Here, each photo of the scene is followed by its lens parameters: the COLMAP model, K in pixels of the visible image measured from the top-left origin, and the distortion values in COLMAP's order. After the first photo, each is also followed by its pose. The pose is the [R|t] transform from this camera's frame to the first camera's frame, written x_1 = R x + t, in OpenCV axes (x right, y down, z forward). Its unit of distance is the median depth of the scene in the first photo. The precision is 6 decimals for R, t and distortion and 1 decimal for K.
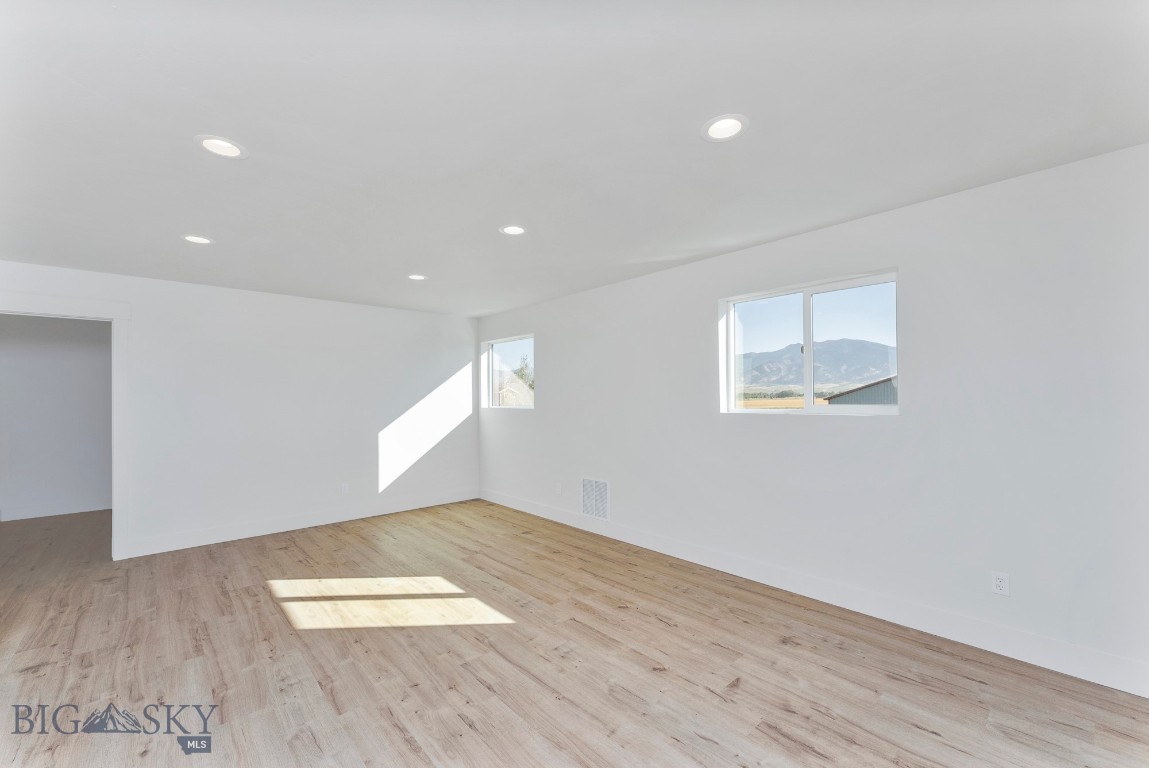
lens RADIAL K [[461.9, 0, 576.4], [0, 461.9, 400.6], [0, 0, 1]] dist [-0.000604, 0.000590]
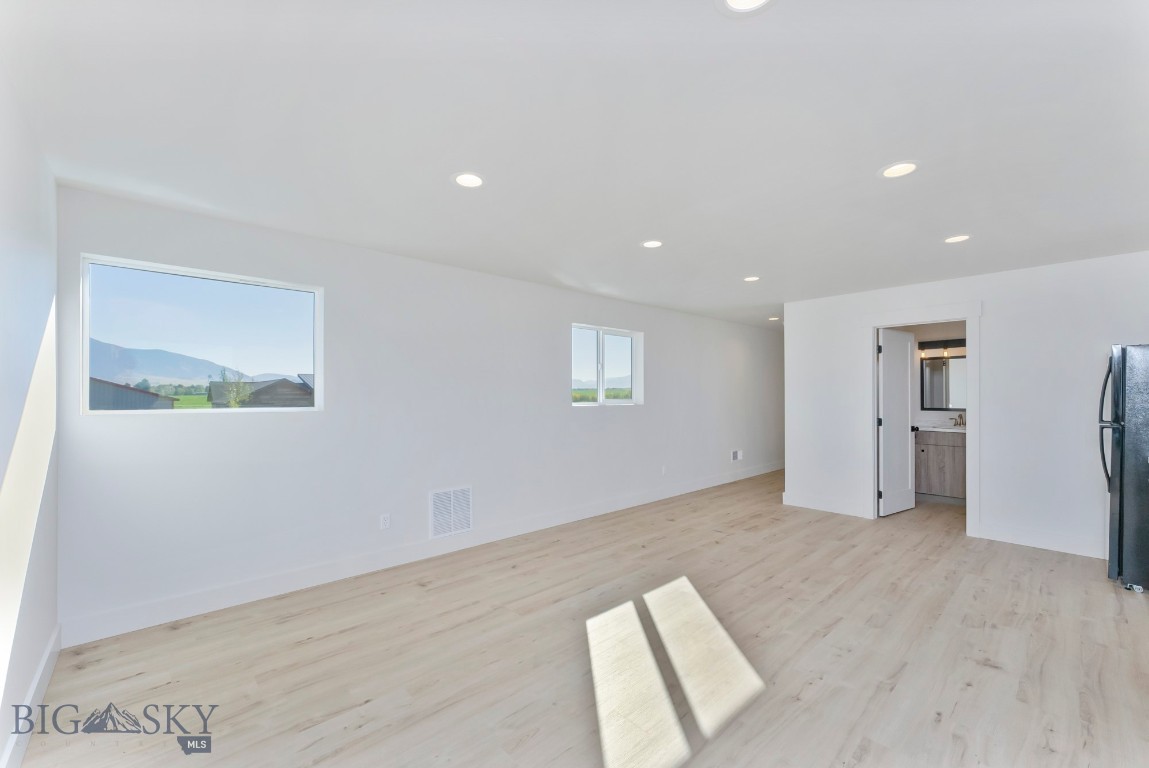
lens RADIAL K [[461.9, 0, 576.0], [0, 461.9, 392.6], [0, 0, 1]] dist [-0.000604, 0.000590]
pose [[-0.002434, 0.014692, 0.999889, -1.281010], [0.006288, 0.999873, -0.014676, 0.010112], [-0.999977, 0.006252, -0.002526, 1.206483]]
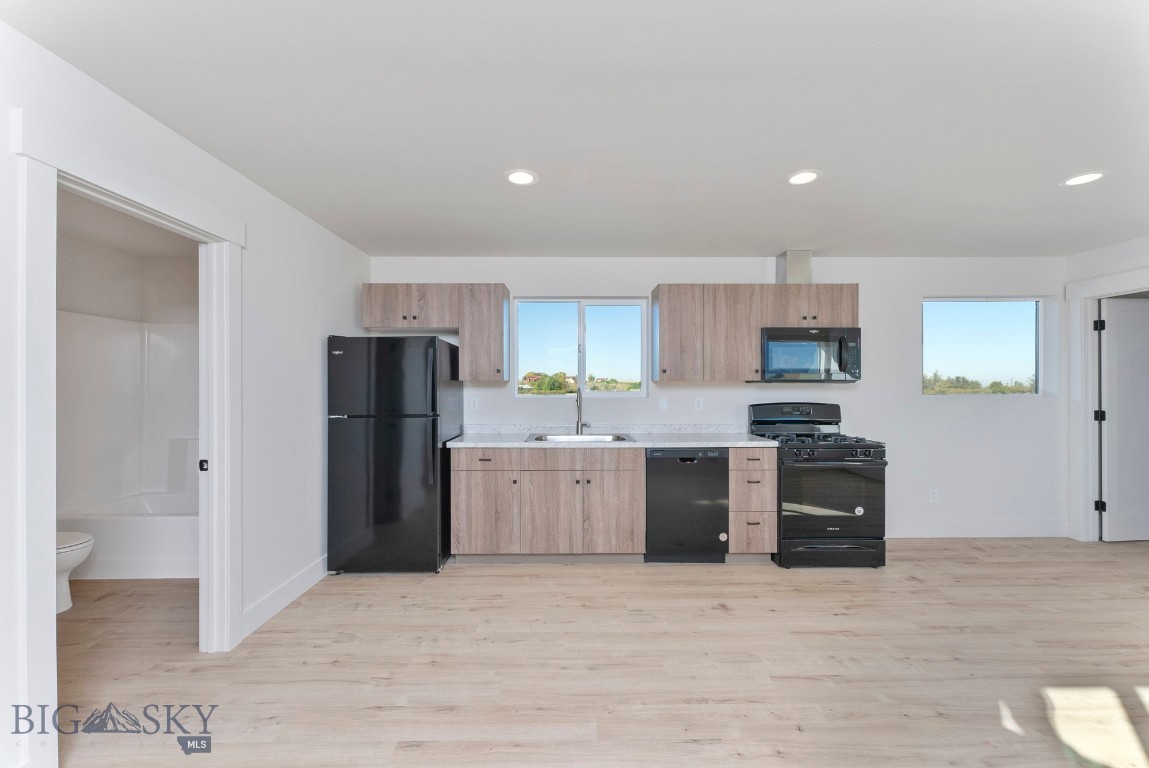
lens RADIAL K [[461.9, 0, 573.3], [0, 461.9, 386.2], [0, 0, 1]] dist [-0.000604, 0.000590]
pose [[-0.667658, 0.012190, -0.744369, 0.385580], [0.005237, 0.999918, 0.011677, -0.003807], [0.744450, 0.003898, -0.667667, 0.915690]]
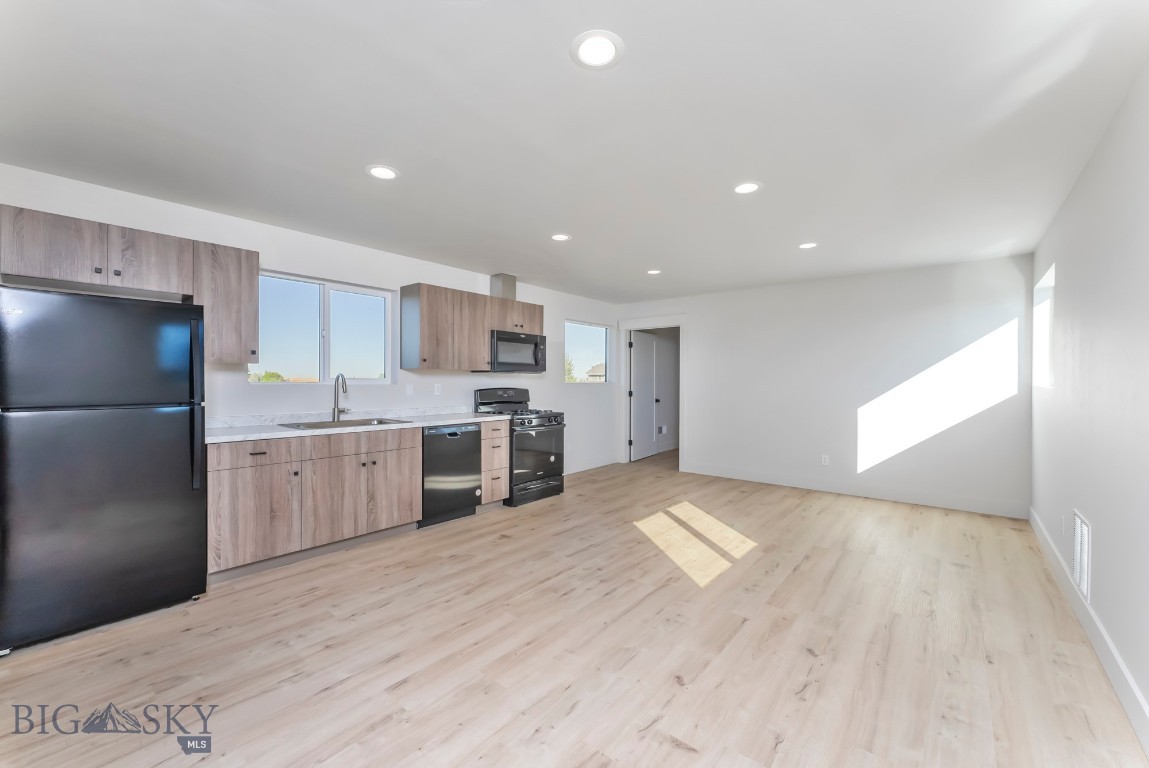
lens RADIAL K [[461.9, 0, 577.1], [0, 461.9, 383.5], [0, 0, 1]] dist [-0.000604, 0.000590]
pose [[0.142756, 0.014312, -0.989654, 0.763740], [-0.009707, 0.999868, 0.013060, 0.019776], [0.989710, 0.007742, 0.142876, 0.531513]]
